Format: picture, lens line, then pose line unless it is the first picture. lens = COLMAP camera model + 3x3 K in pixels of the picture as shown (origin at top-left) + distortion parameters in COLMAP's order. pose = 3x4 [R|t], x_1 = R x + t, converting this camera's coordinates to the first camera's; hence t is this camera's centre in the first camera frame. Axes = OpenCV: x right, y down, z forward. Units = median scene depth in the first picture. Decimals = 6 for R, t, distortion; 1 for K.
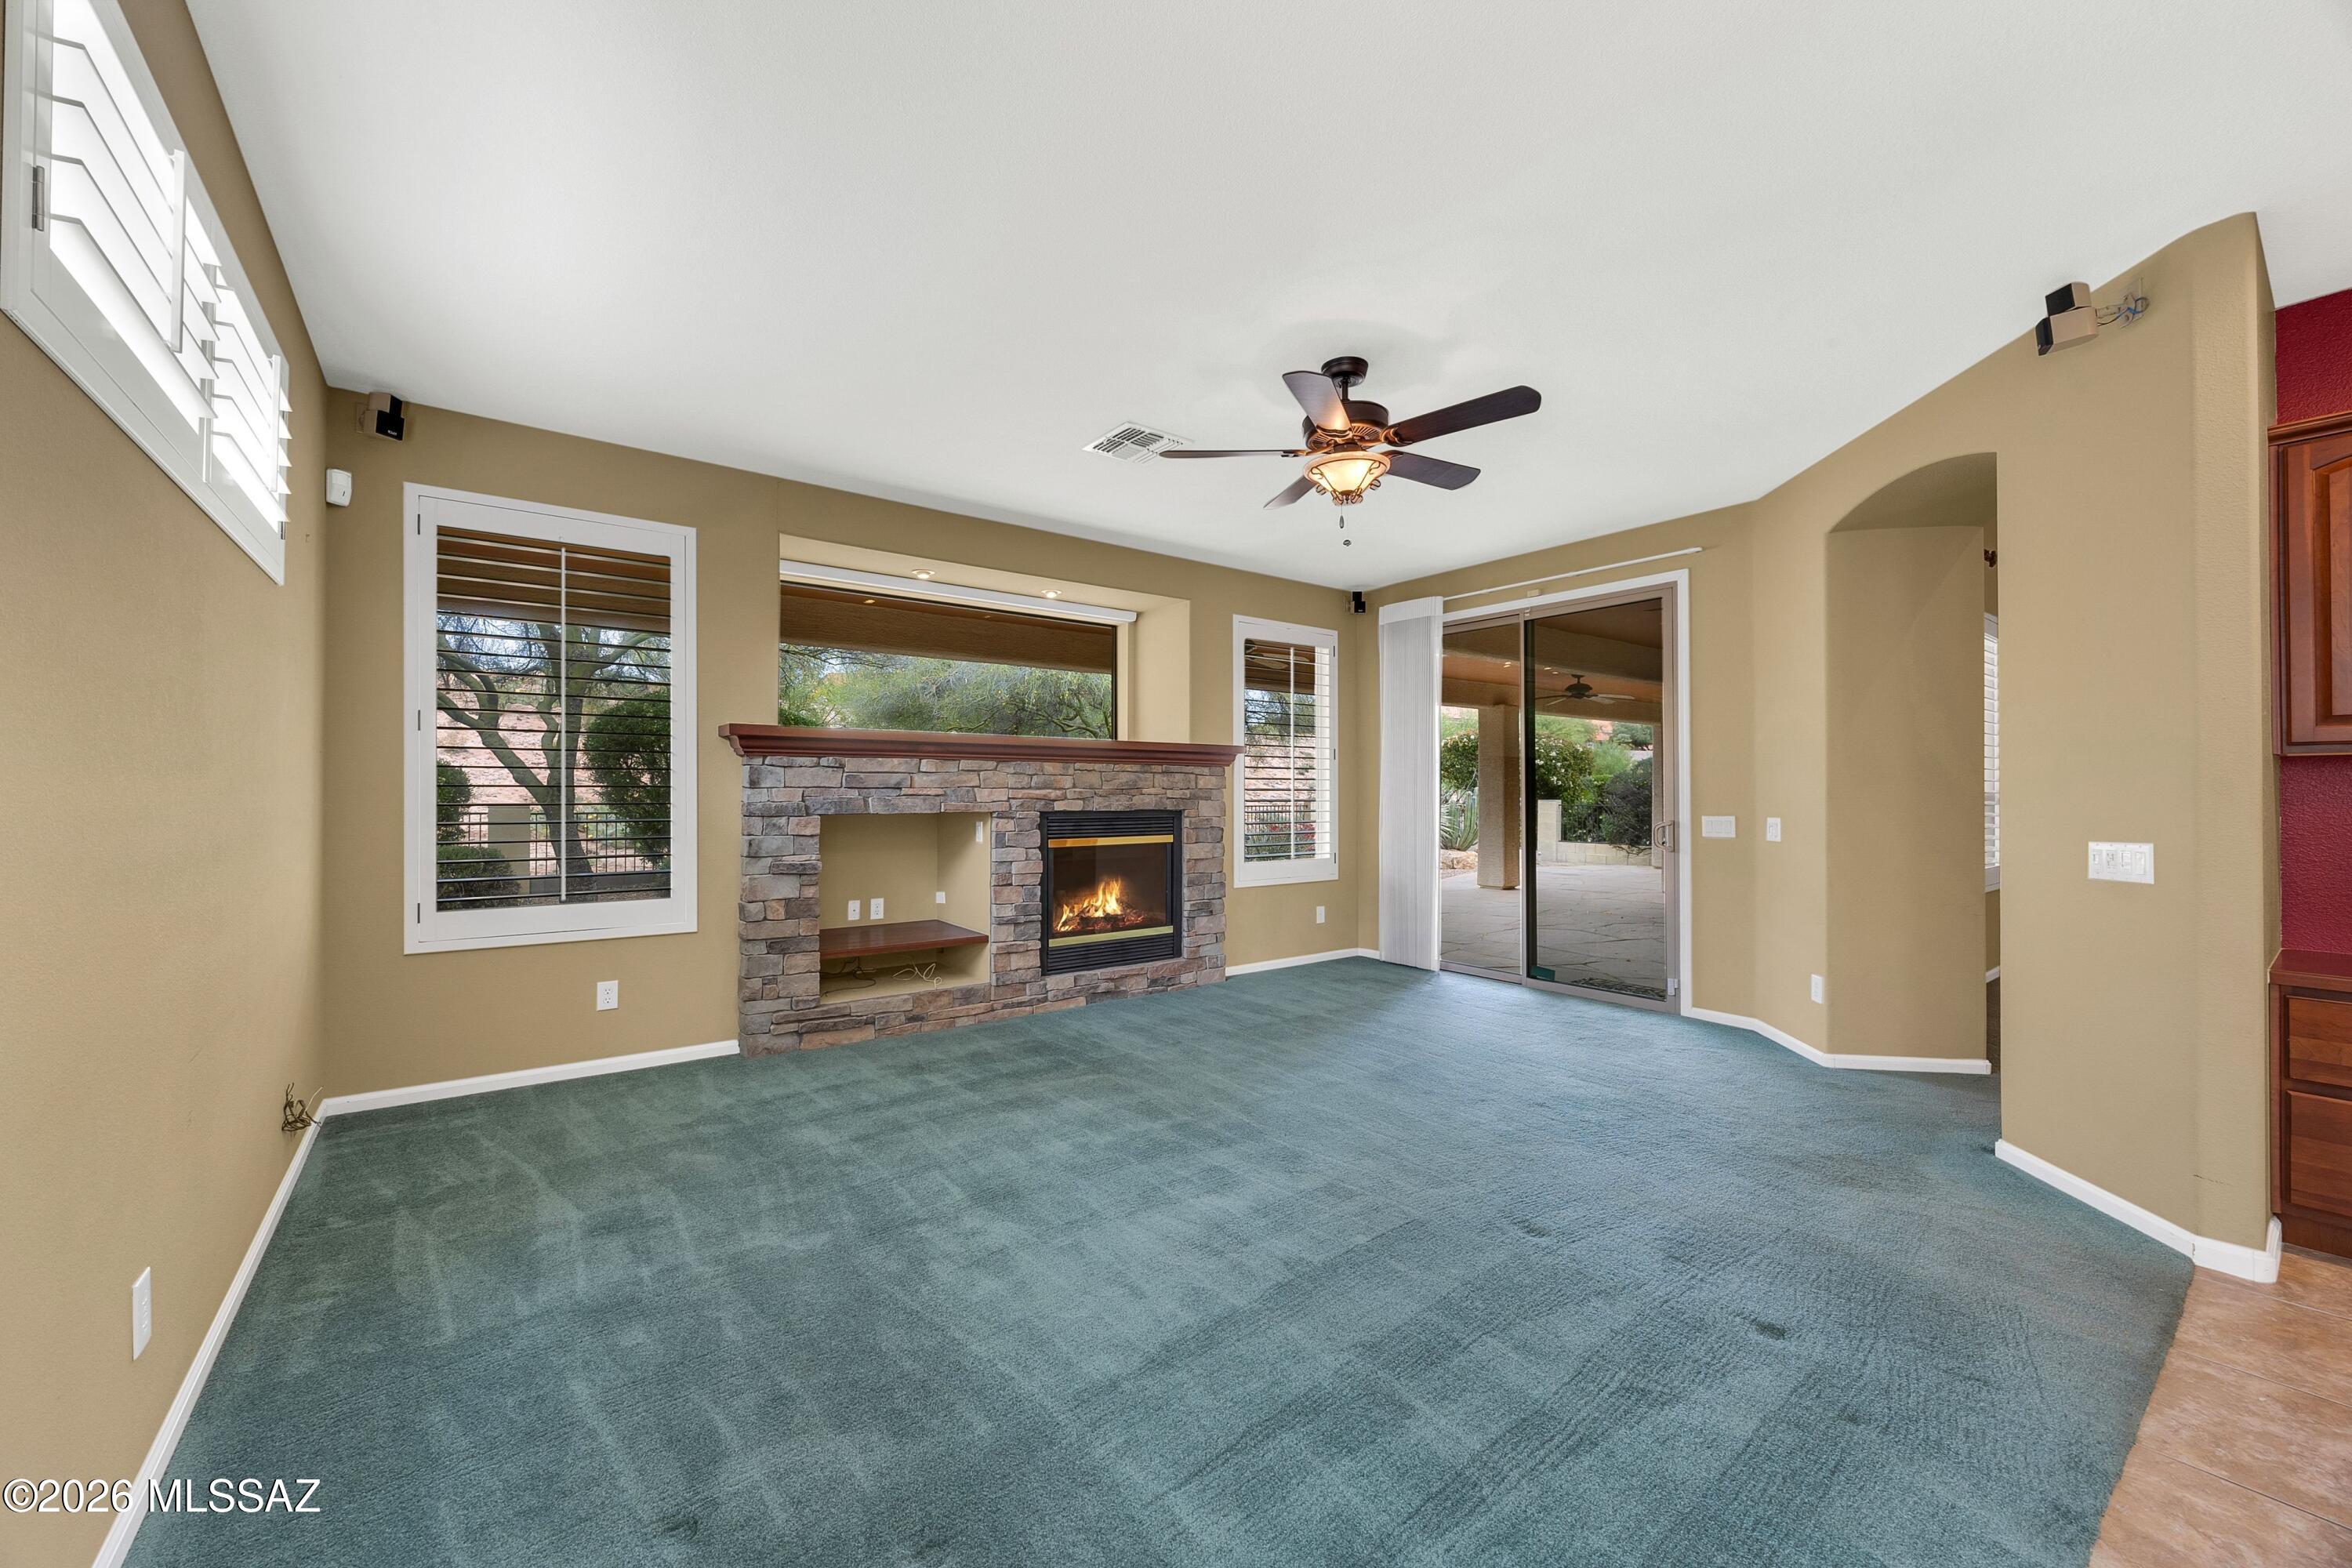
lens RADIAL K [[933.9, 0, 1152.6], [0, 933.9, 780.8], [0, 0, 1]] dist [0.000310, -0.000266]
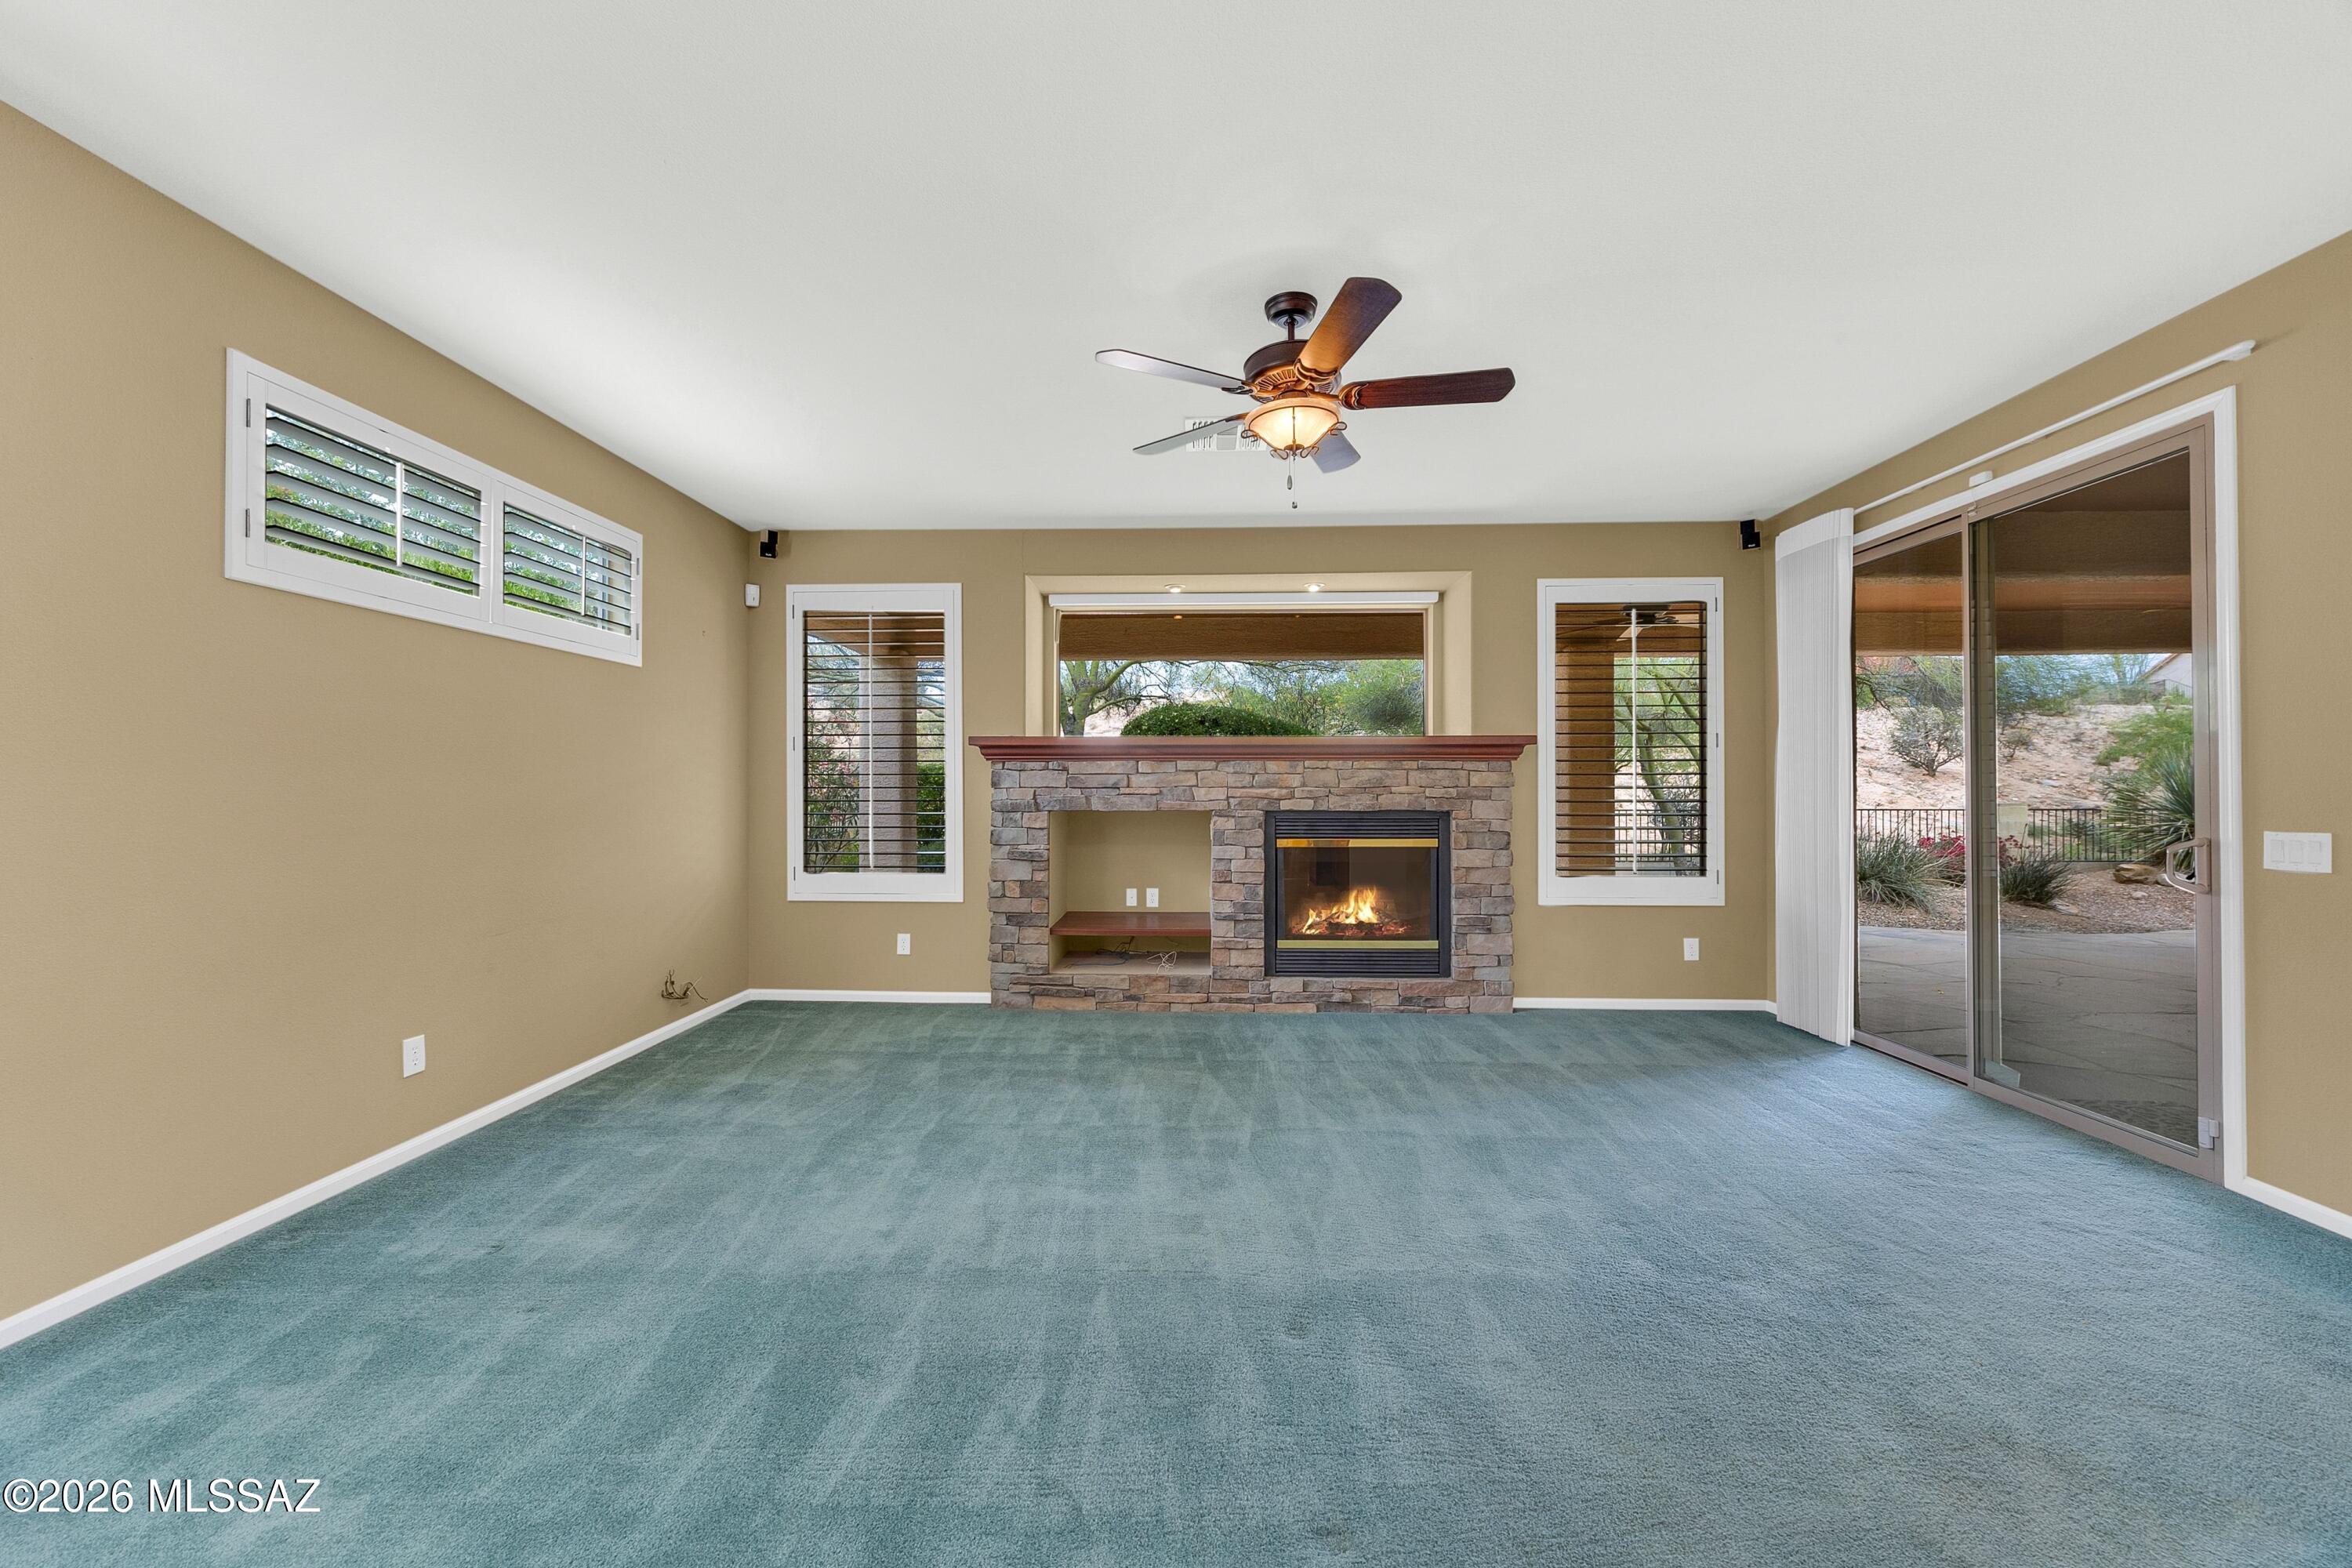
lens RADIAL K [[933.9, 0, 1129.1], [0, 933.9, 787.8], [0, 0, 1]] dist [0.000310, -0.000266]
pose [[0.766400, -0.005601, -0.642340, 0.418122], [0.009286, 0.999954, 0.002360, 0.005022], [0.642297, -0.007774, 0.766416, 0.147564]]
